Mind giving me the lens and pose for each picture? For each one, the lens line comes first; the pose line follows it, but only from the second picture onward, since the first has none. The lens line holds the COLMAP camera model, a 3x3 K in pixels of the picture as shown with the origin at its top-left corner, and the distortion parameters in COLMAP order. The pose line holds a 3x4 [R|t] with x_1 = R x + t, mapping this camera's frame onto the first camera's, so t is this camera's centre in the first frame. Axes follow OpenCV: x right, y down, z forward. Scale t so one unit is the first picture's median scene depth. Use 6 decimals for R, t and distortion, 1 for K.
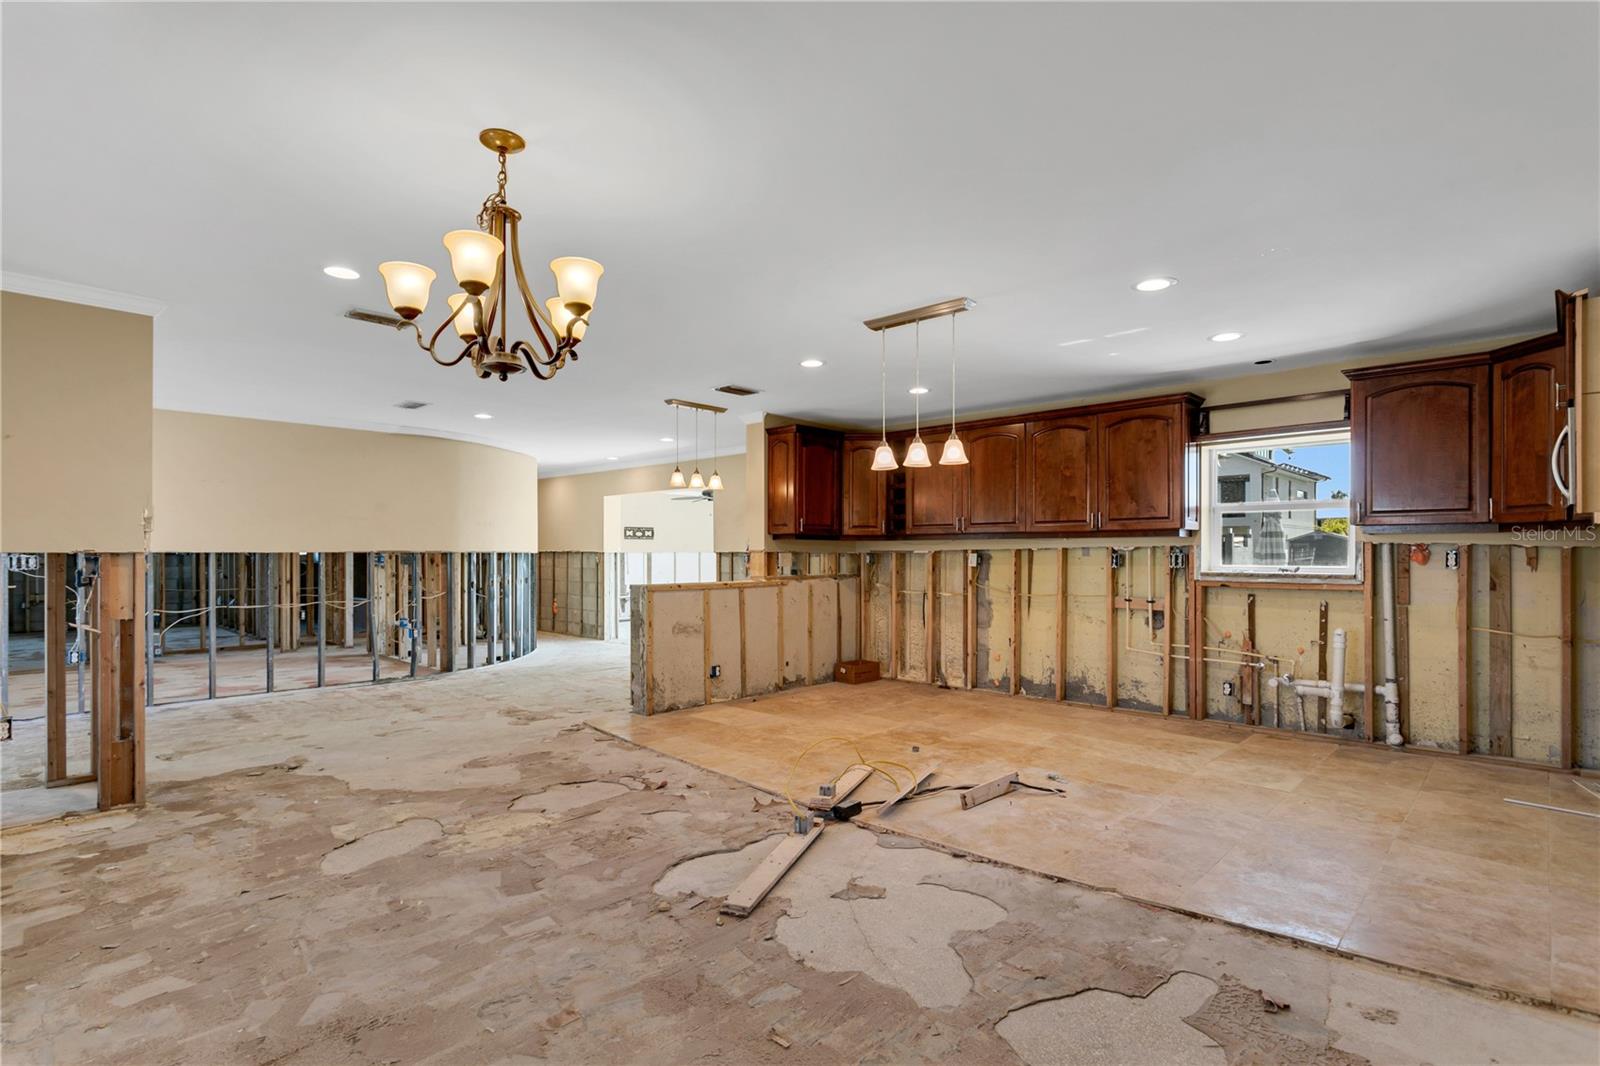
lens RADIAL K [[773.1, 0, 782.6], [0, 773.1, 555.0], [0, 0, 1]] dist [0.005346, 0.000318]
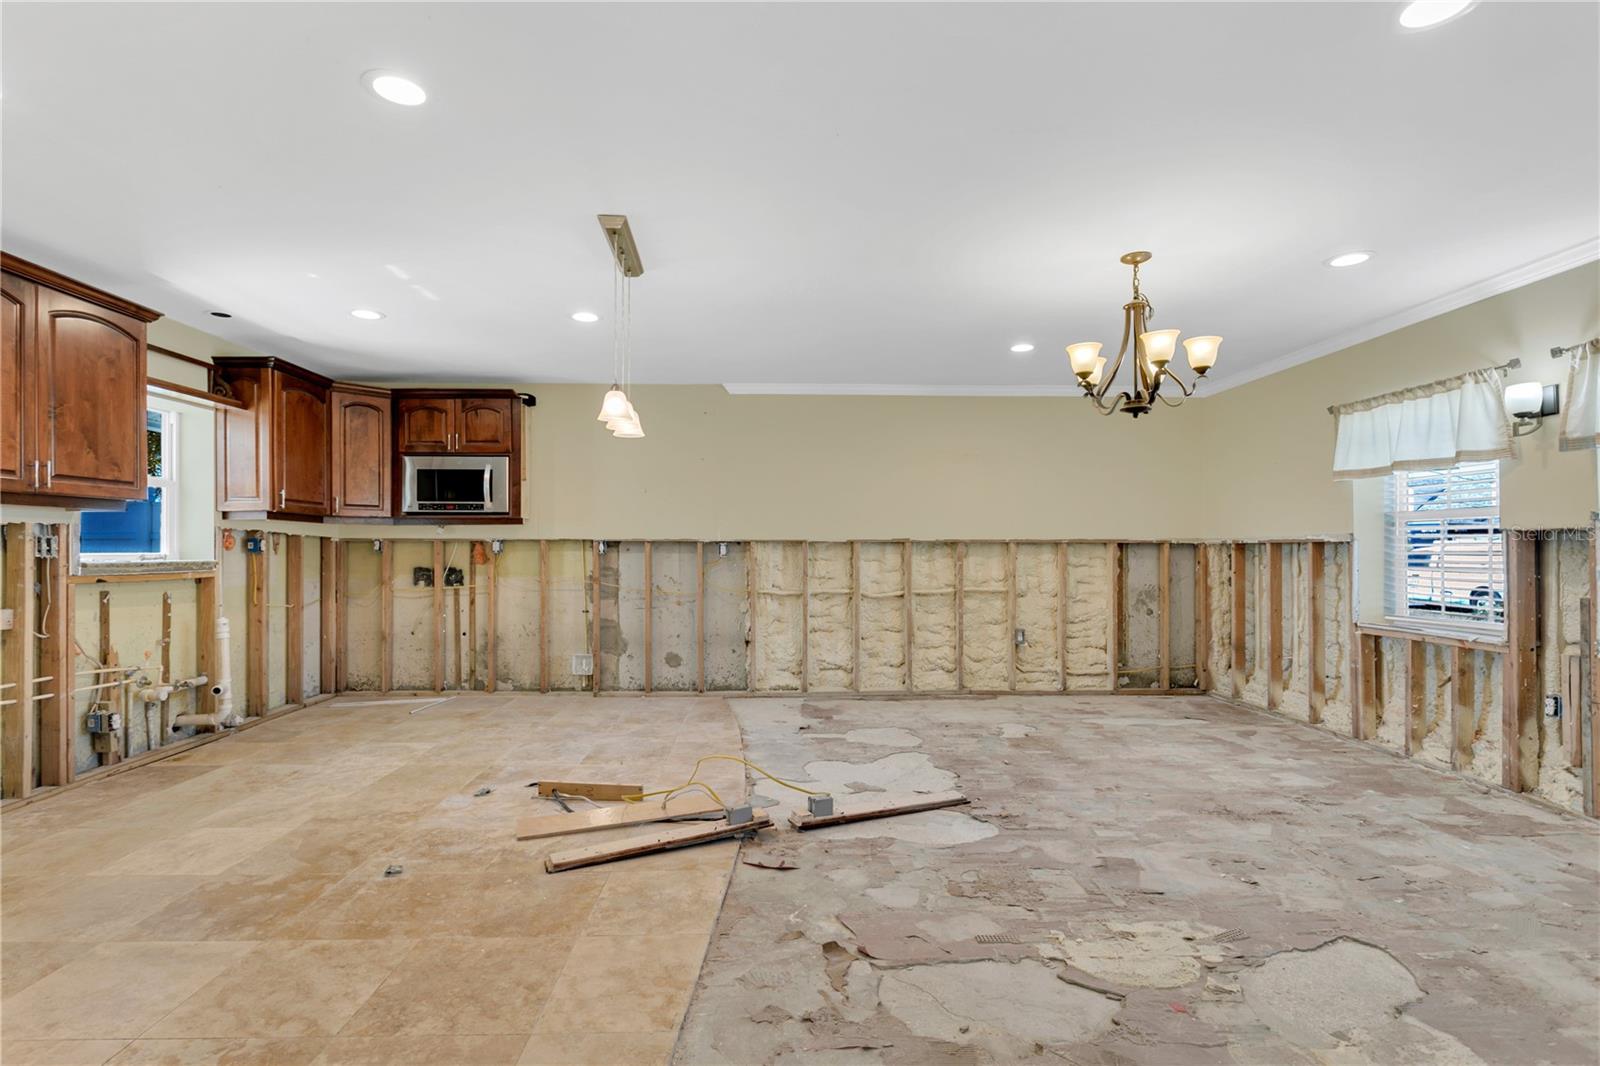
lens RADIAL K [[776.1, 0, 785.2], [0, 776.1, 548.6], [0, 0, 1]] dist [0.003600, 0.000318]
pose [[-0.711165, 0.002130, 0.703022, -0.463927], [0.002964, 0.999996, -0.000031, 0.013367], [-0.703019, 0.002061, -0.711168, 1.268012]]
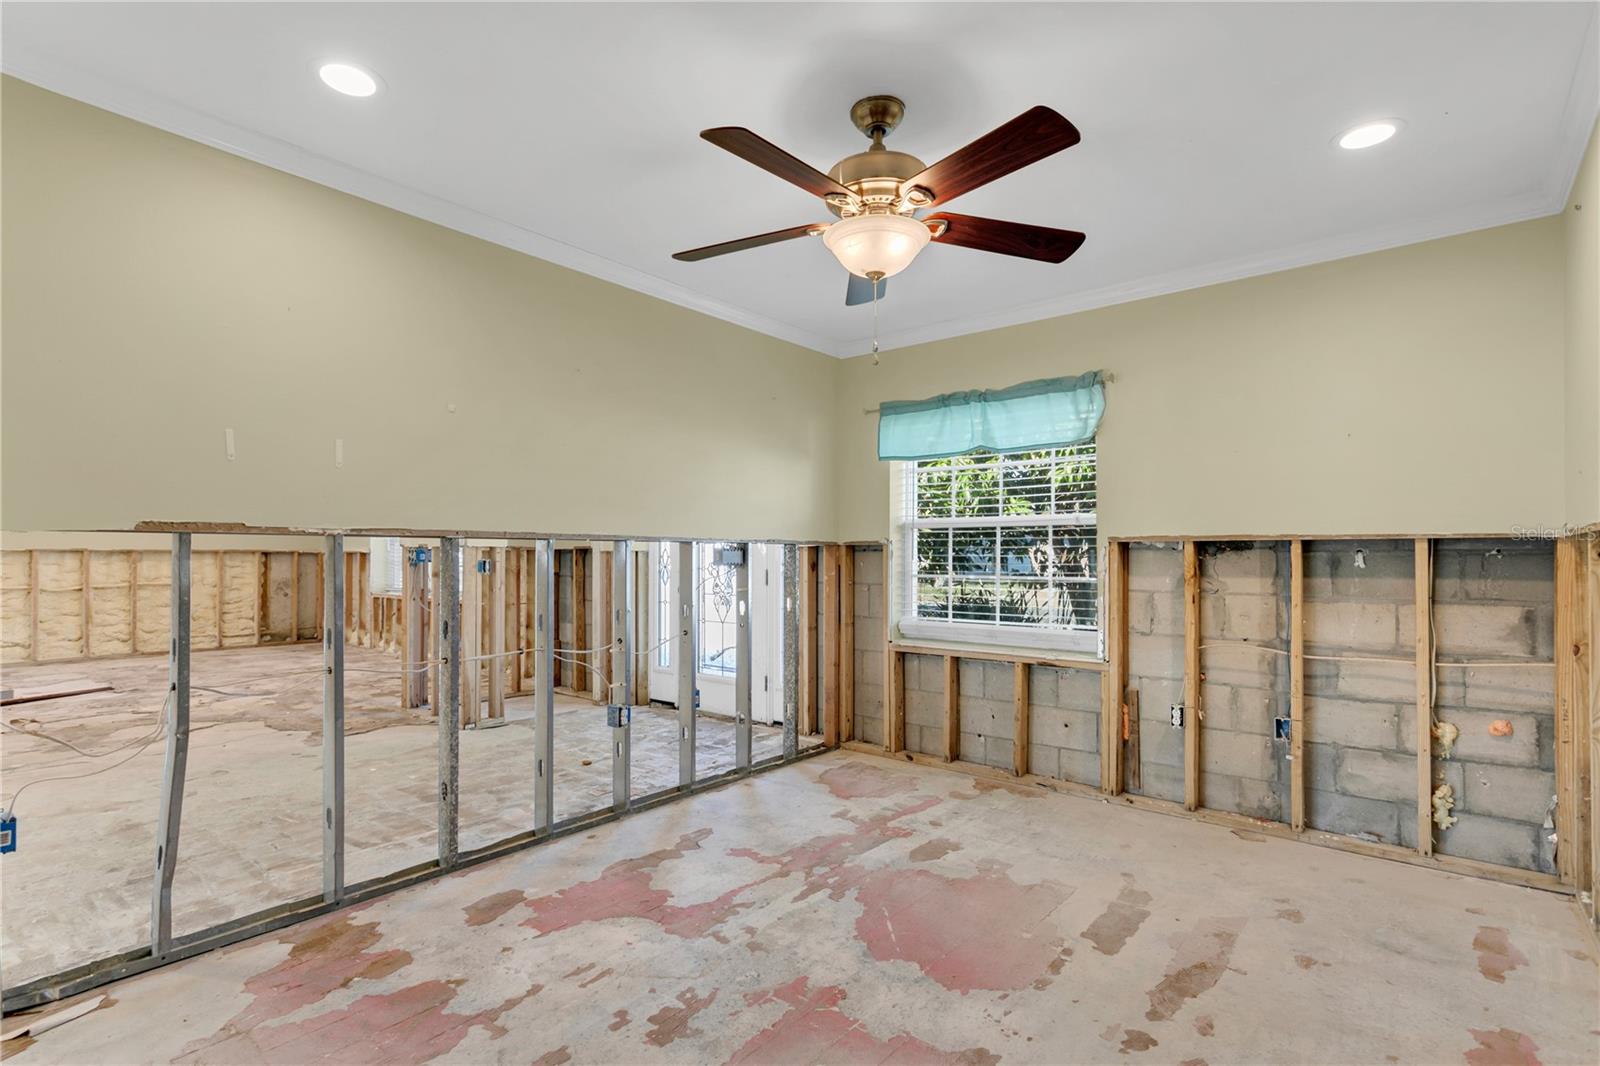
lens RADIAL K [[776.1, 0, 785.2], [0, 776.1, 548.6], [0, 0, 1]] dist [0.003600, 0.000318]
pose [[-0.997309, -0.000285, -0.073316, -1.223706], [0.000145, 0.999983, -0.005866, 0.008121], [0.073316, -0.005861, -0.997292, 2.172406]]
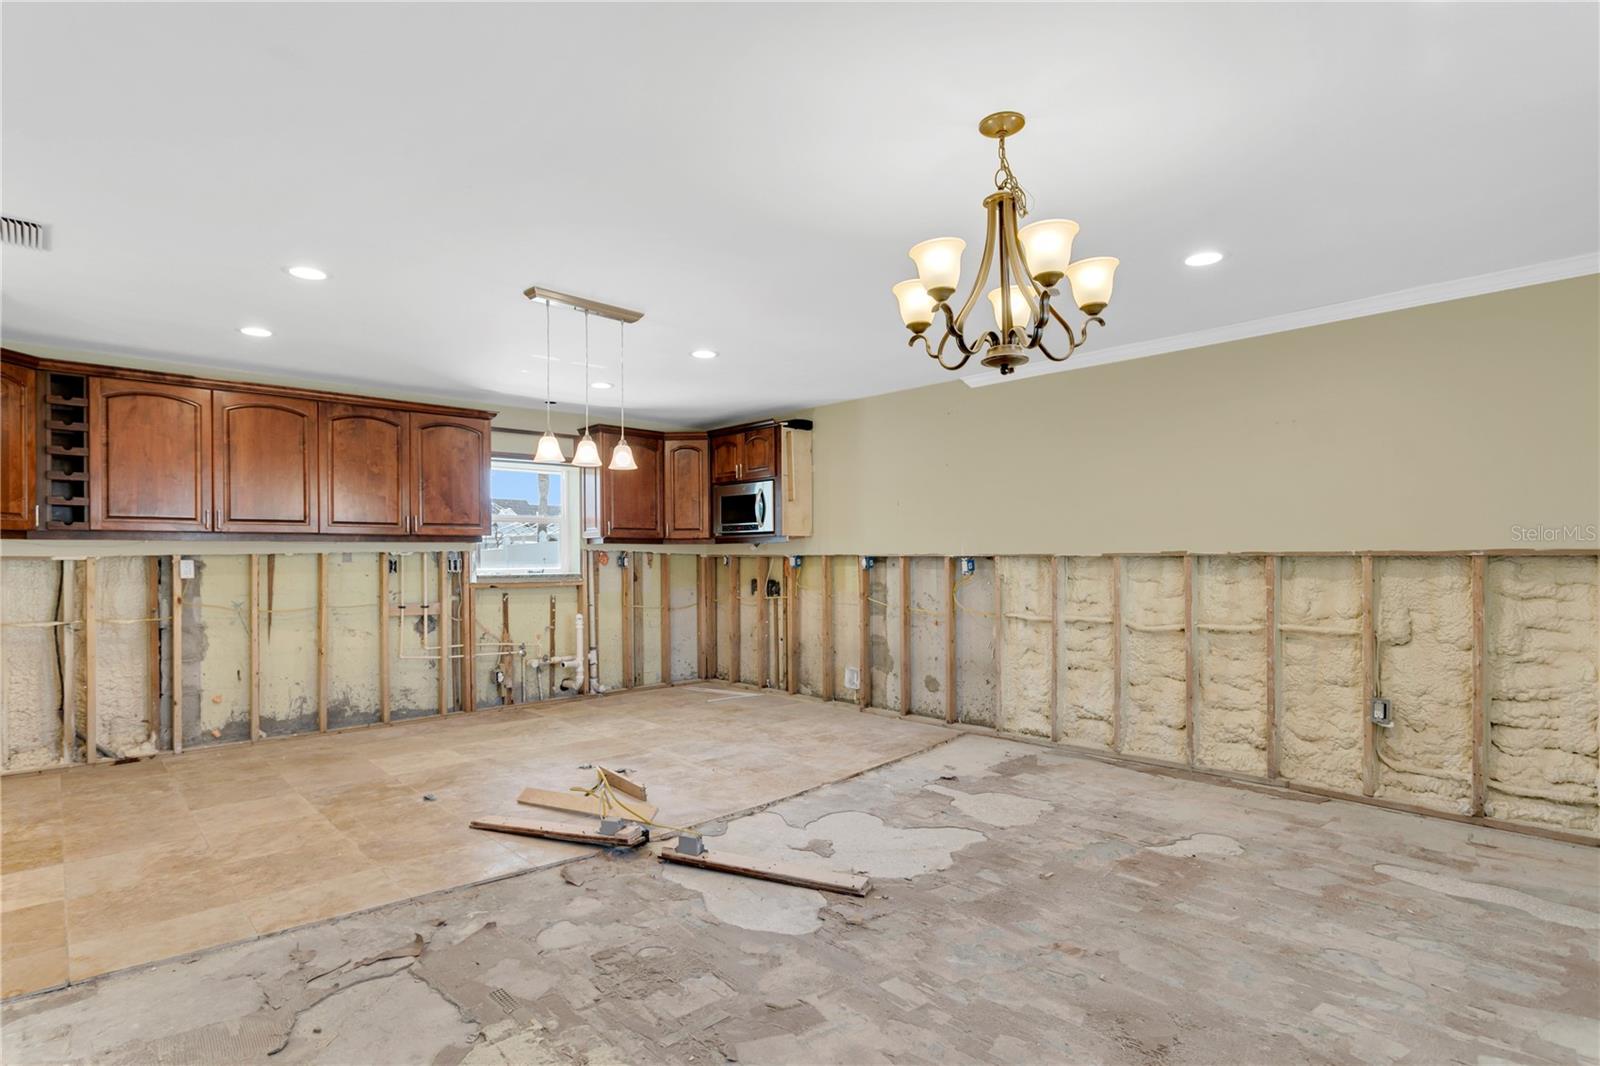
lens RADIAL K [[804.3, 0, 778.6], [0, 804.3, 560.1], [0, 0, 1]] dist [-0.013662, 0.007225]
pose [[0.059848, -0.003989, 0.998200, -0.682866], [0.008548, 0.999957, 0.003484, 0.000097], [-0.998171, 0.008325, 0.059880, 0.609872]]
